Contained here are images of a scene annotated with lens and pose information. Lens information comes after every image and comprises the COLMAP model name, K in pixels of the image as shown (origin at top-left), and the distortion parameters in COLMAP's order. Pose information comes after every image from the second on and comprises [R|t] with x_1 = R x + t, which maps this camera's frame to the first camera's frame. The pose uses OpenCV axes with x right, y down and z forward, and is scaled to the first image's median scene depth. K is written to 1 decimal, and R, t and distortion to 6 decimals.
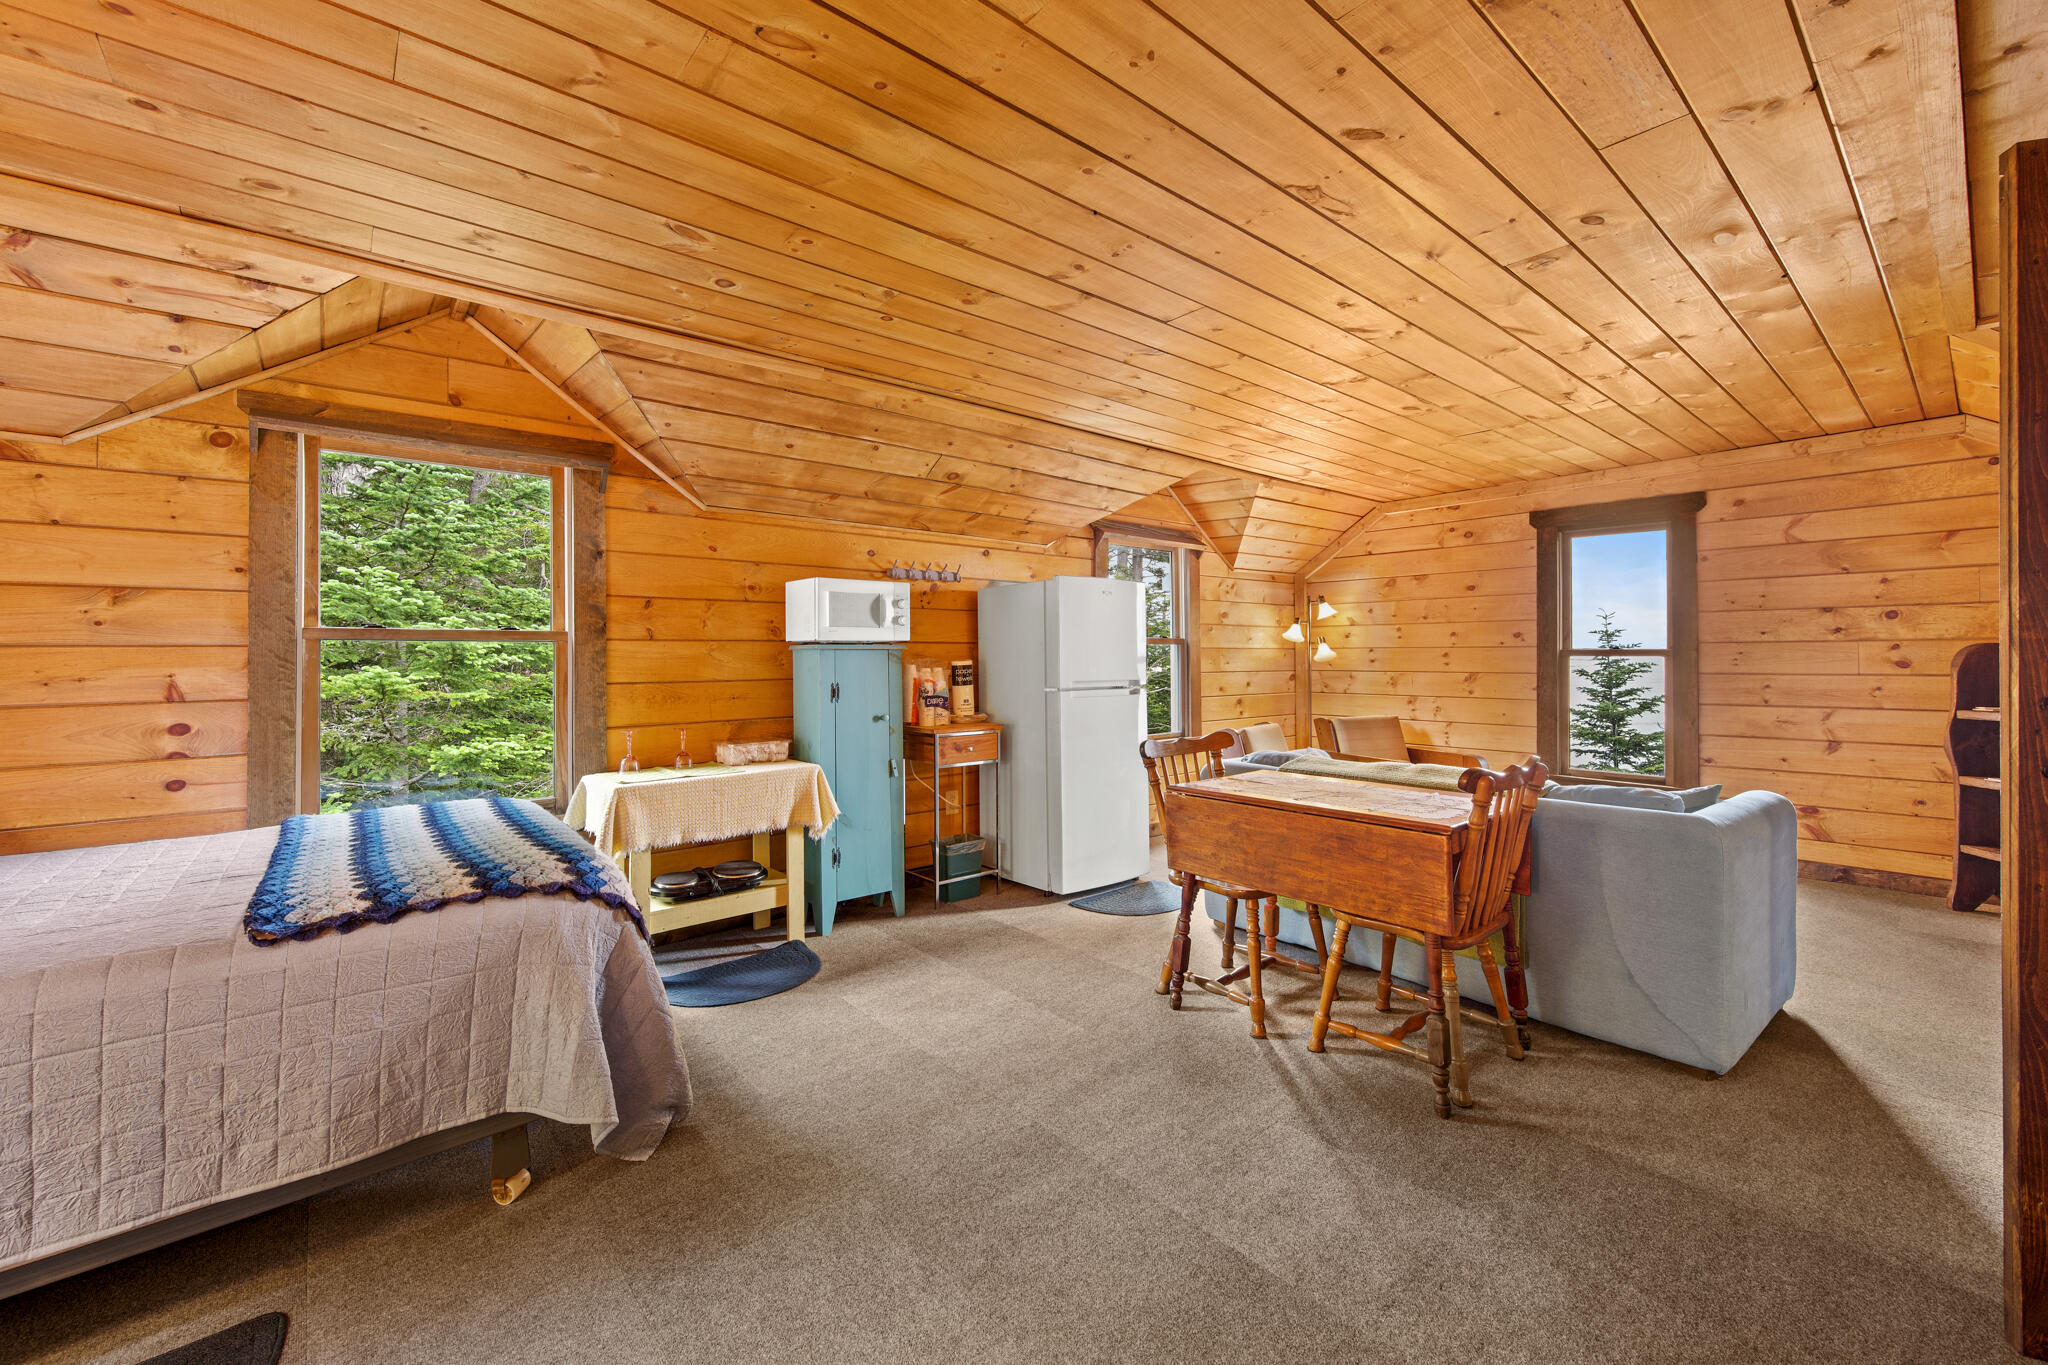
lens RADIAL K [[823.0, 0, 1031.2], [0, 823.0, 657.4], [0, 0, 1]] dist [0.000693, 0.000117]
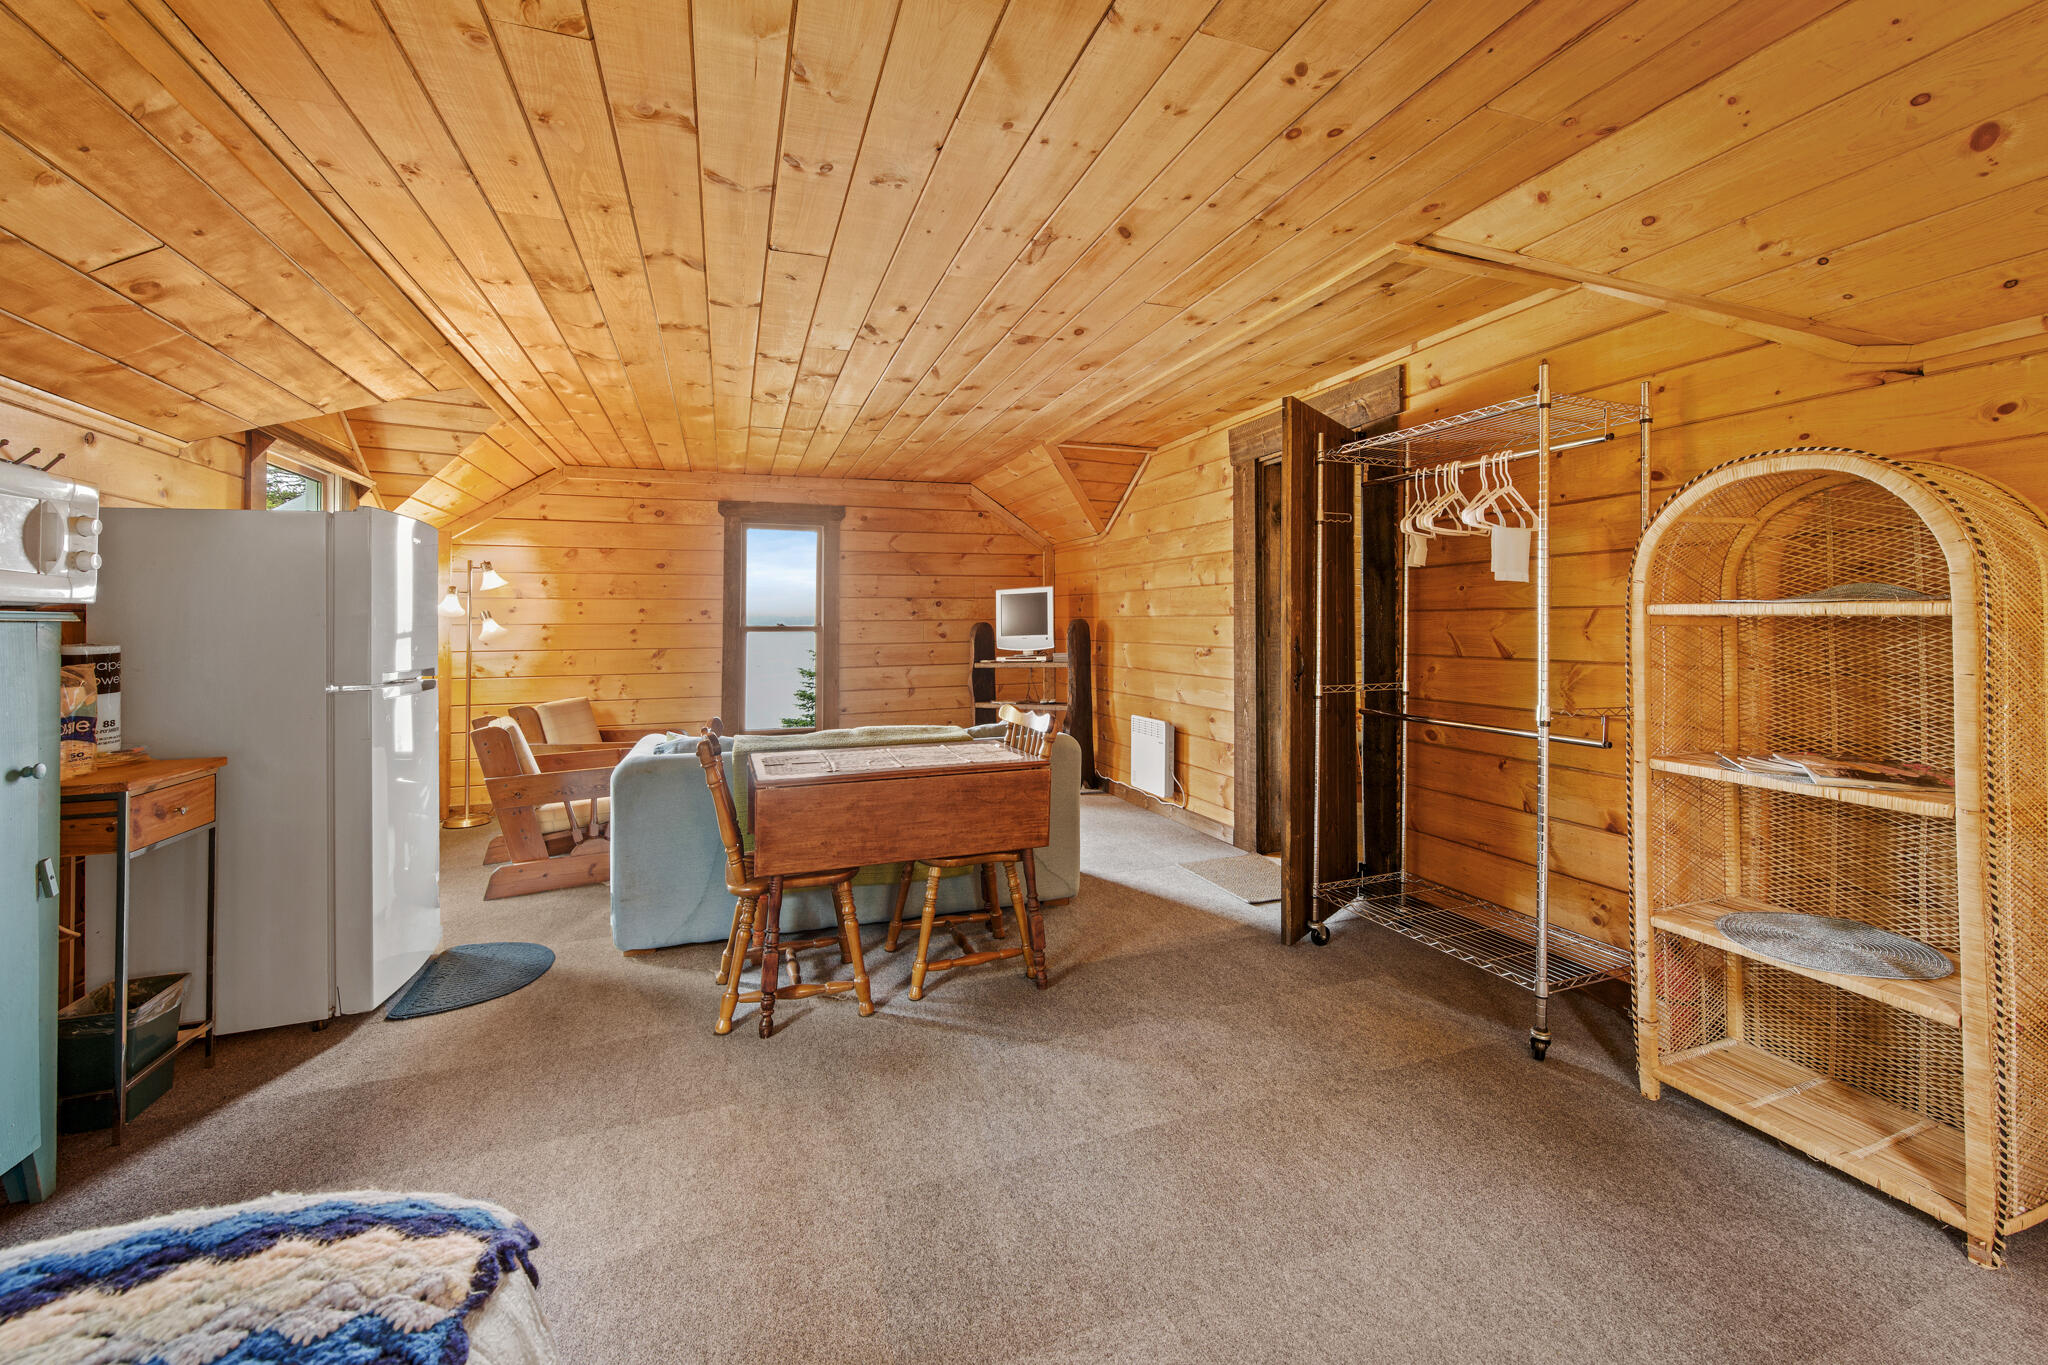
lens RADIAL K [[836.1, 0, 1028.0], [0, 836.1, 620.9], [0, 0, 1]] dist [0.001296, 0.000430]
pose [[0.351693, 0.007556, 0.936085, -0.364528], [0.009491, 0.999887, -0.011637, 0.000405], [-0.936067, 0.012977, 0.351582, 0.277914]]
